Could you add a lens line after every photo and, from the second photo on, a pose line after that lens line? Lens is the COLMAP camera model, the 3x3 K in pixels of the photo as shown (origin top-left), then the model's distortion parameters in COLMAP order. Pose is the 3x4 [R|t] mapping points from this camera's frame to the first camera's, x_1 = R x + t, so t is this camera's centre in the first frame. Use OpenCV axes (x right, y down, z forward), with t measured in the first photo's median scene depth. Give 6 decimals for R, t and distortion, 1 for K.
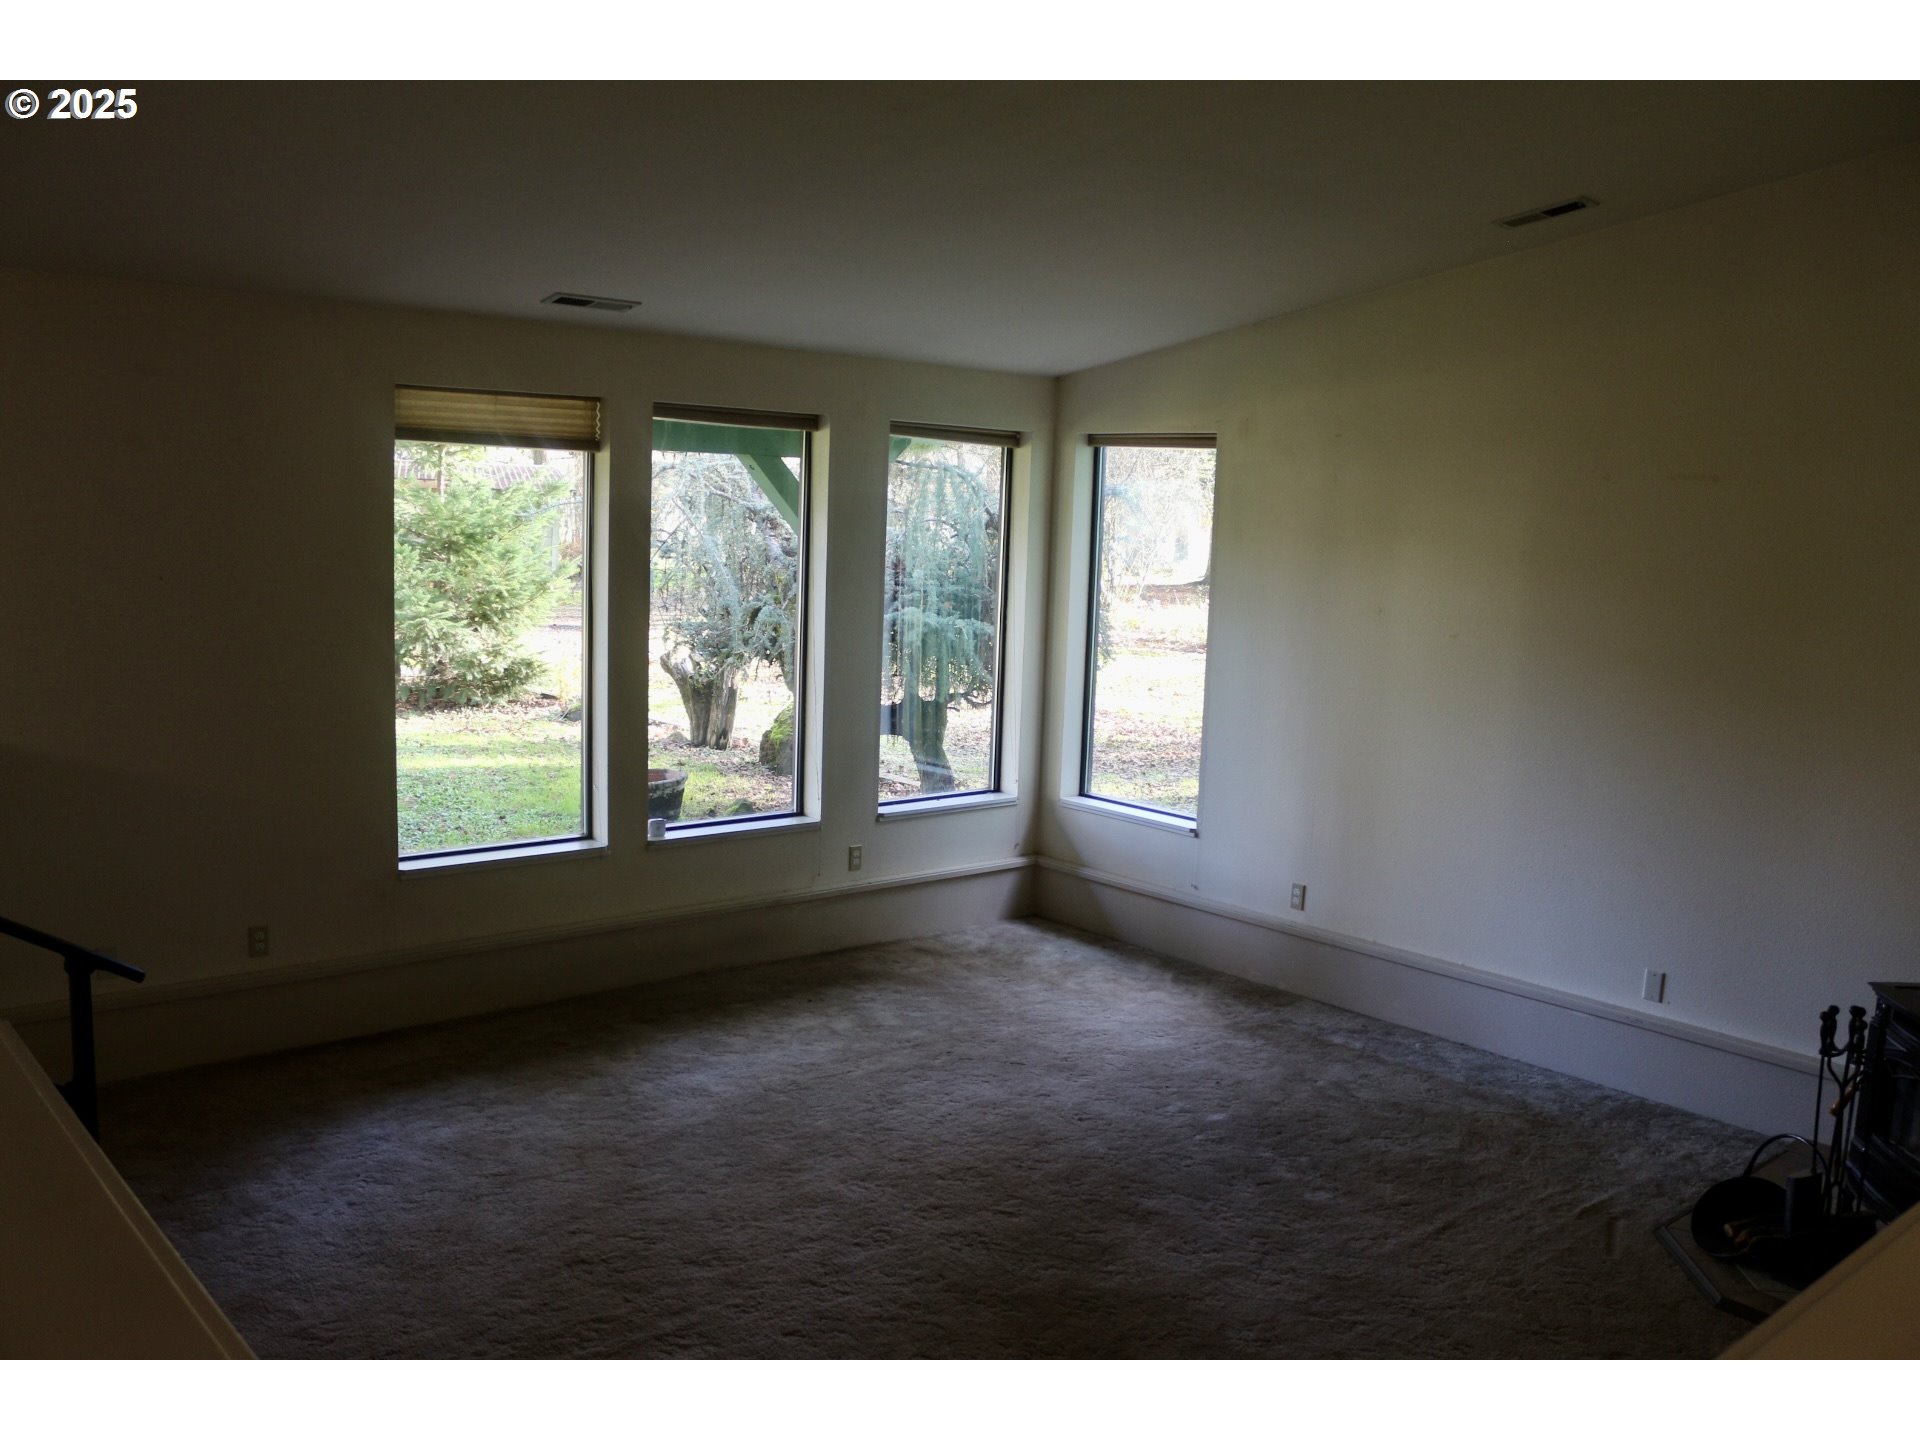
lens RADIAL K [[1604.3, 0, 960.9], [0, 1604.3, 722.8], [0, 0, 1]] dist [-0.139616, 0.091515]
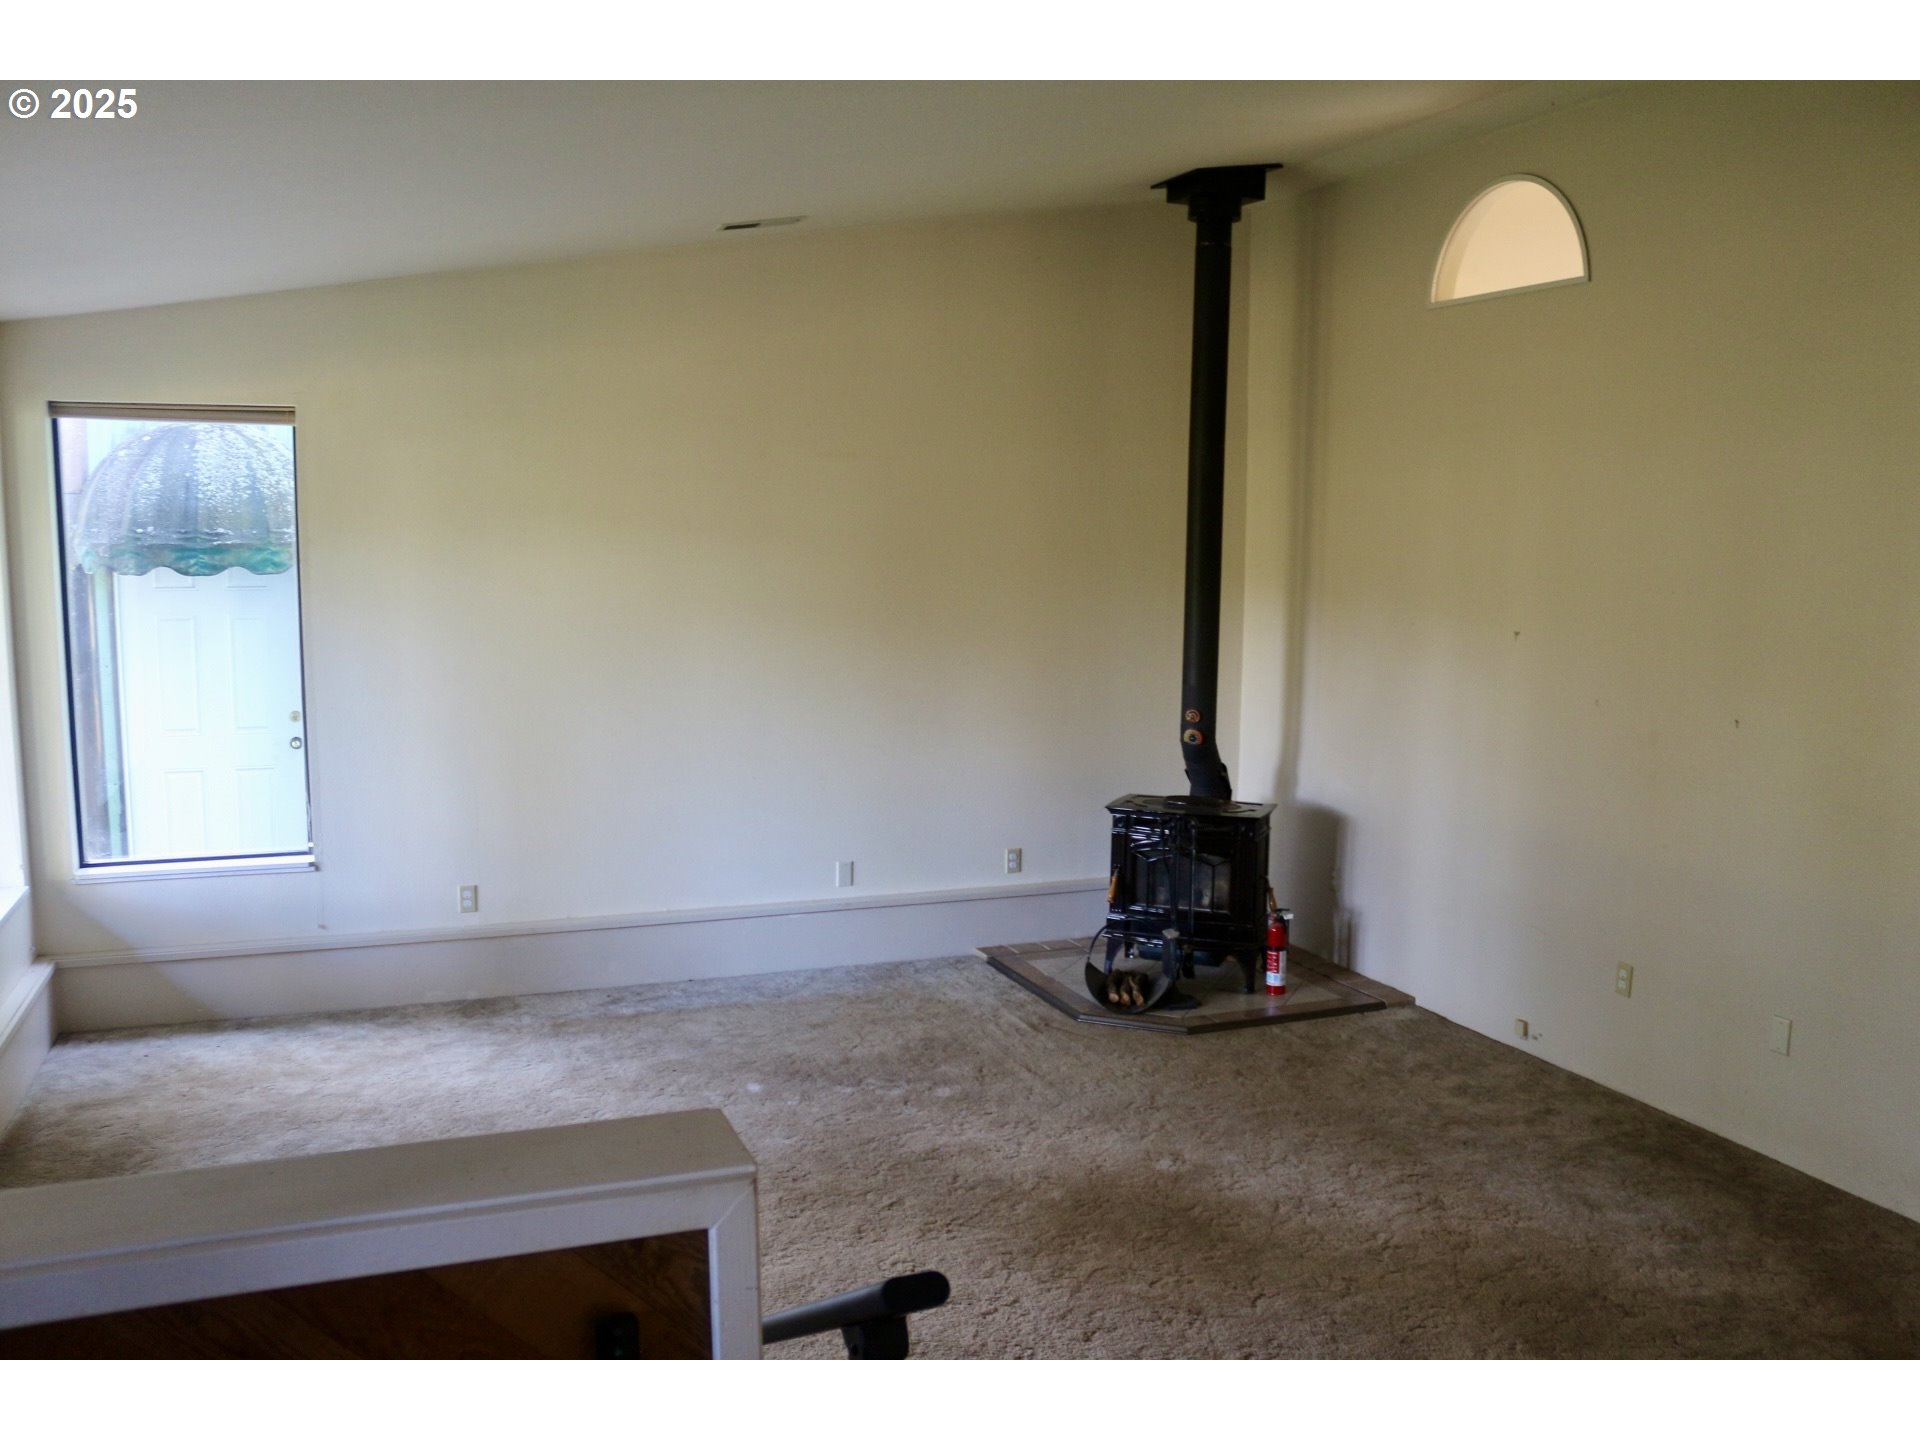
lens RADIAL K [[1604.3, 0, 965.8], [0, 1604.3, 720.3], [0, 0, 1]] dist [-0.139616, 0.091515]
pose [[0.332283, -0.146966, 0.931659, -0.599955], [0.127245, 0.985740, 0.110114, -0.067320], [-0.934557, 0.081960, 0.346245, 0.420624]]
